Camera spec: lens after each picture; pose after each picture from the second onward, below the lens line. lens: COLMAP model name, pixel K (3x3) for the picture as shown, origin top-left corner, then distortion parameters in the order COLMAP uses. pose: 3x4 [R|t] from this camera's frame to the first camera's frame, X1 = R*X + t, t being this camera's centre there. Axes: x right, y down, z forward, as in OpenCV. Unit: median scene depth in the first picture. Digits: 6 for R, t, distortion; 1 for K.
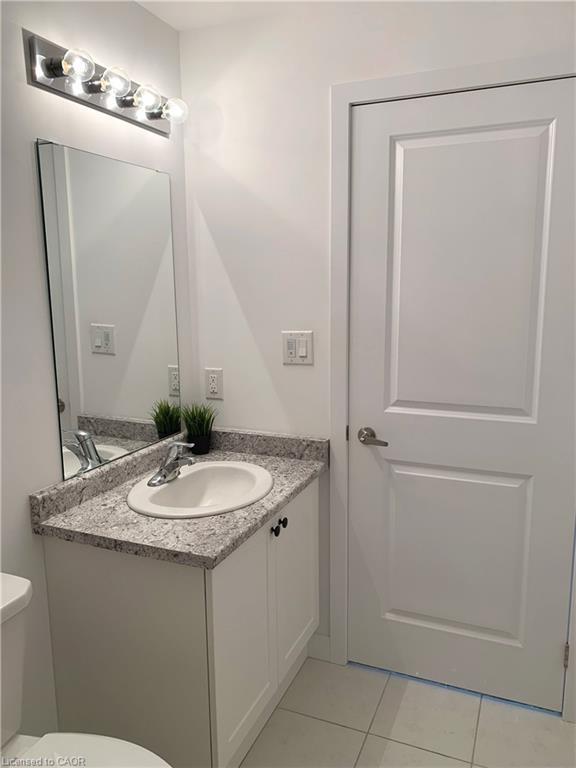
lens RADIAL K [[588.5, 0, 288.0], [0, 588.5, 384.0], [0, 0, 1]] dist [0.061597, -0.072760]
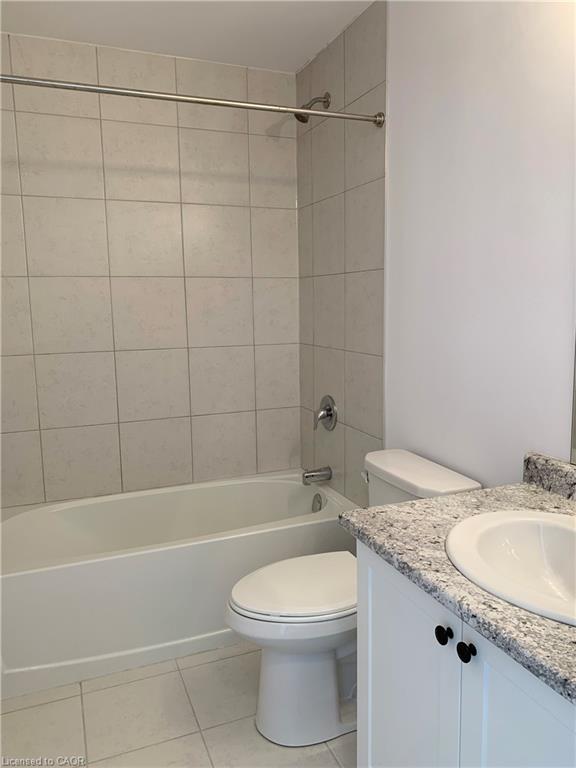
lens RADIAL K [[588.5, 0, 288.0], [0, 588.5, 384.0], [0, 0, 1]] dist [0.061597, -0.072760]
pose [[-0.709955, 0.121985, -0.693602, 0.500173], [-0.096308, 0.958814, 0.267208, -0.136526], [0.697631, 0.256505, -0.668967, 1.332869]]
